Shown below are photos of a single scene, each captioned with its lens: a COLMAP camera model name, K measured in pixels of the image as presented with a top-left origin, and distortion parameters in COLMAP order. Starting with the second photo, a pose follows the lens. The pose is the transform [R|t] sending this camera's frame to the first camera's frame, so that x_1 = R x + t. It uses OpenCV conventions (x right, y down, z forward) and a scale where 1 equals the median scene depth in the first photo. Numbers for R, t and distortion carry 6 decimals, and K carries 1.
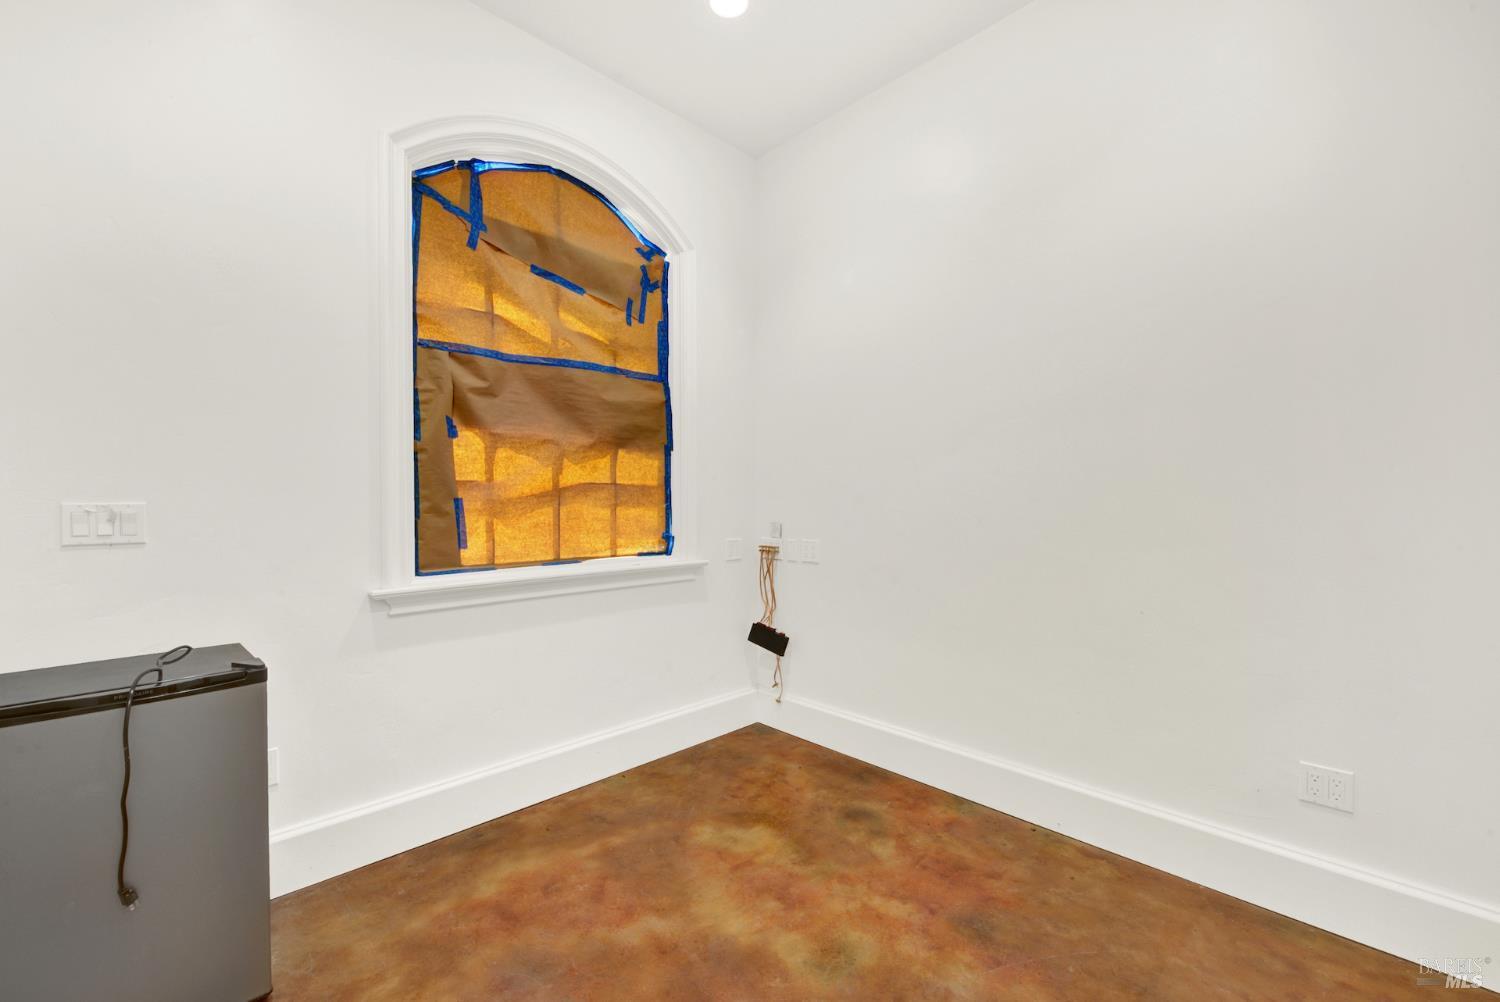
lens RADIAL K [[598.0, 0, 749.6], [0, 598.0, 502.4], [0, 0, 1]] dist [0.003903, -0.002911]
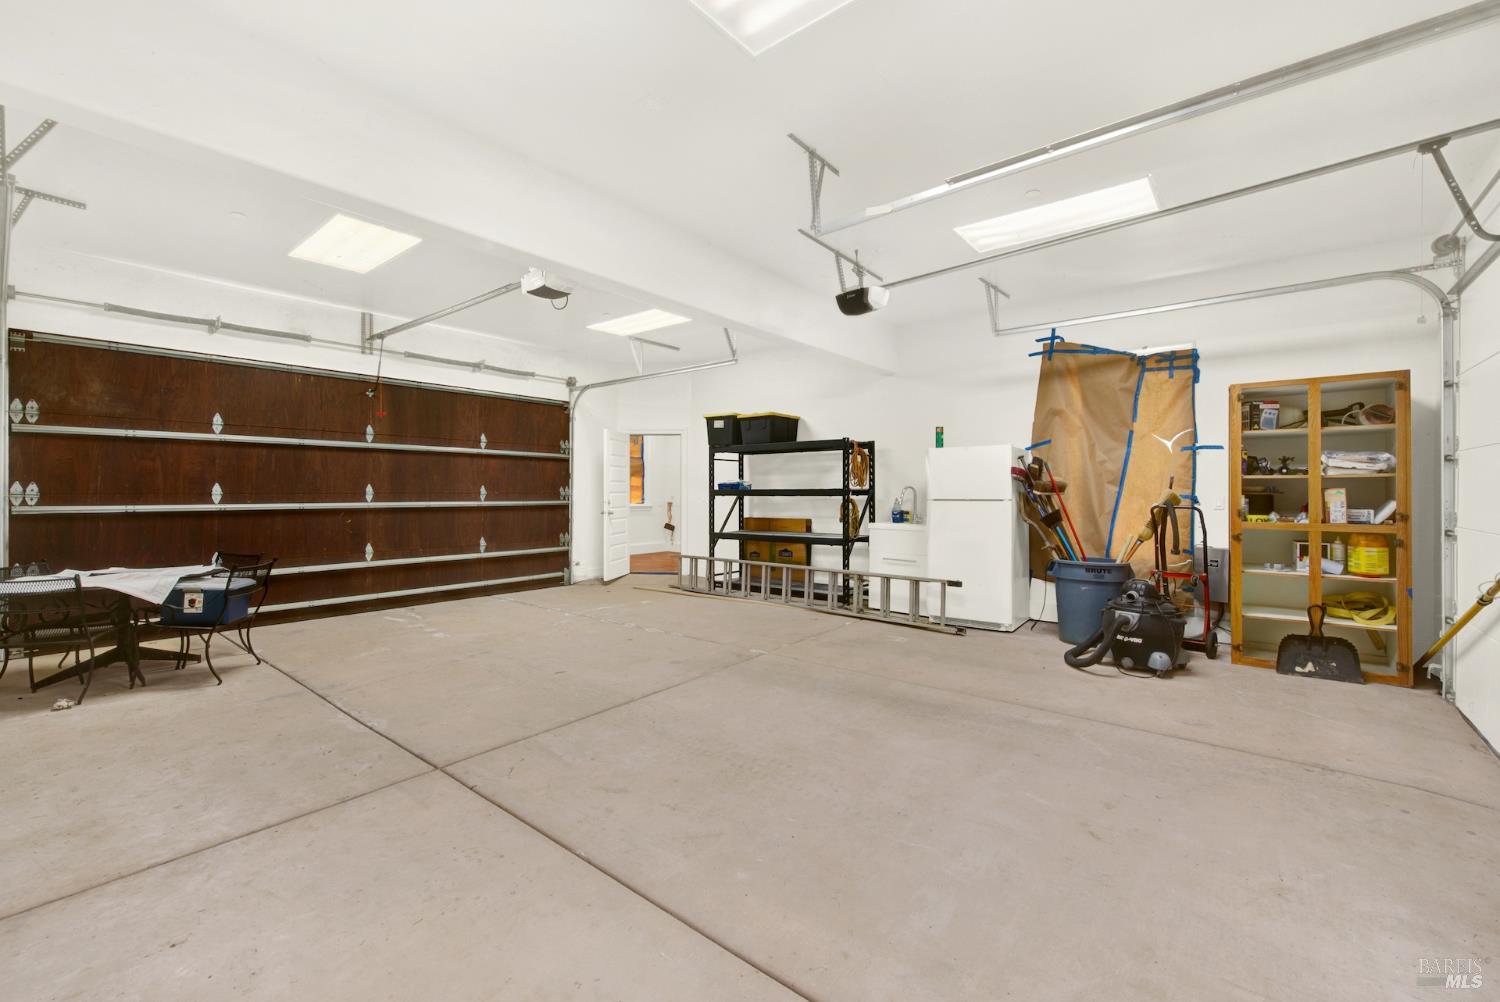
lens RADIAL K [[598.0, 0, 750.6], [0, 598.0, 497.1], [0, 0, 1]] dist [0.003903, -0.002911]
pose [[0.995923, 0.015380, 0.088887, 0.204828], [-0.015872, 0.999862, 0.004825, 0.014751], [-0.088800, -0.006216, 0.996030, -2.813880]]
